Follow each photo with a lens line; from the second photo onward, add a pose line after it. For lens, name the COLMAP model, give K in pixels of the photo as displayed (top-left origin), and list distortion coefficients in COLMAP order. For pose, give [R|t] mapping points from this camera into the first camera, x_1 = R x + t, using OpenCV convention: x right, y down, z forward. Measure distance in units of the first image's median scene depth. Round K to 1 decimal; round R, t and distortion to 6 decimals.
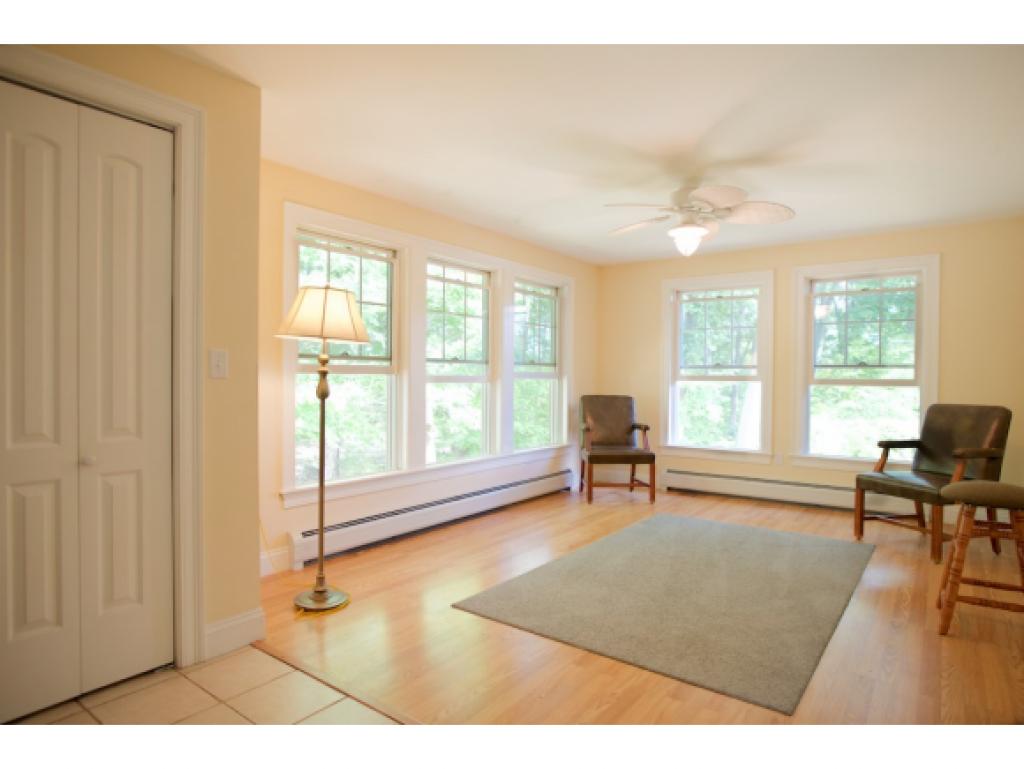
lens RADIAL K [[594.3, 0, 513.1], [0, 594.3, 425.9], [0, 0, 1]] dist [-0.000448, -0.000365]
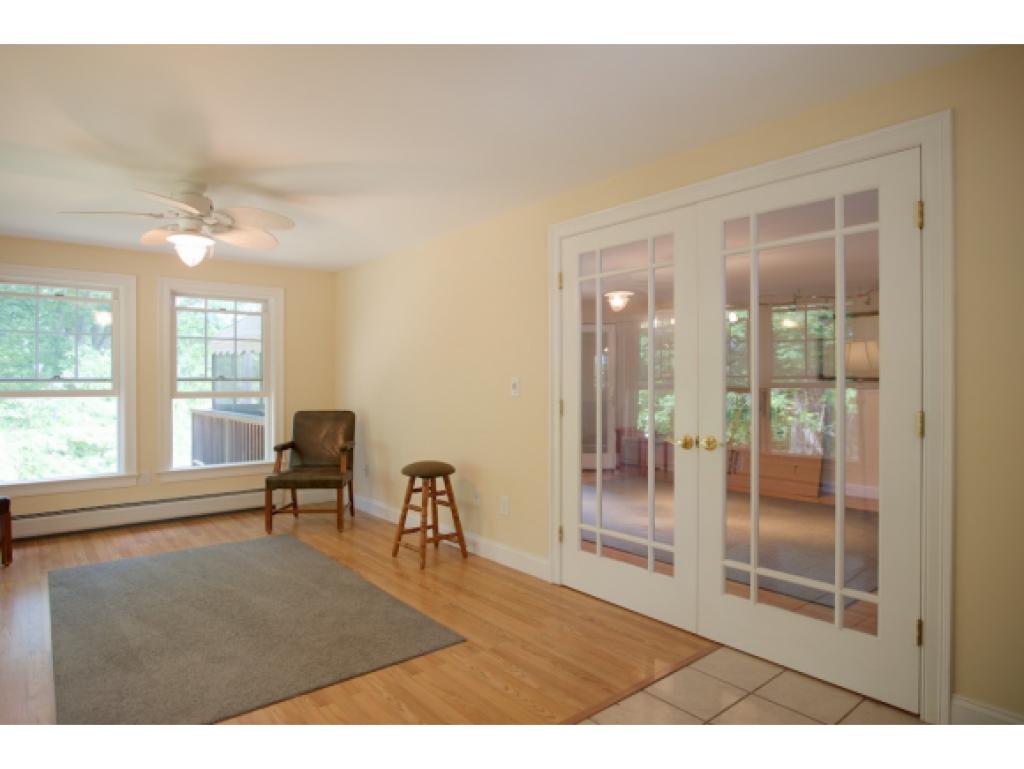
lens RADIAL K [[608.7, 0, 512.0], [0, 608.7, 384.5], [0, 0, 1]] dist [-0.002792, -0.000439]
pose [[0.239637, -0.007456, 0.970834, -0.489149], [0.088429, 0.995982, -0.014178, -0.038290], [-0.966827, 0.089248, 0.239333, 0.294514]]
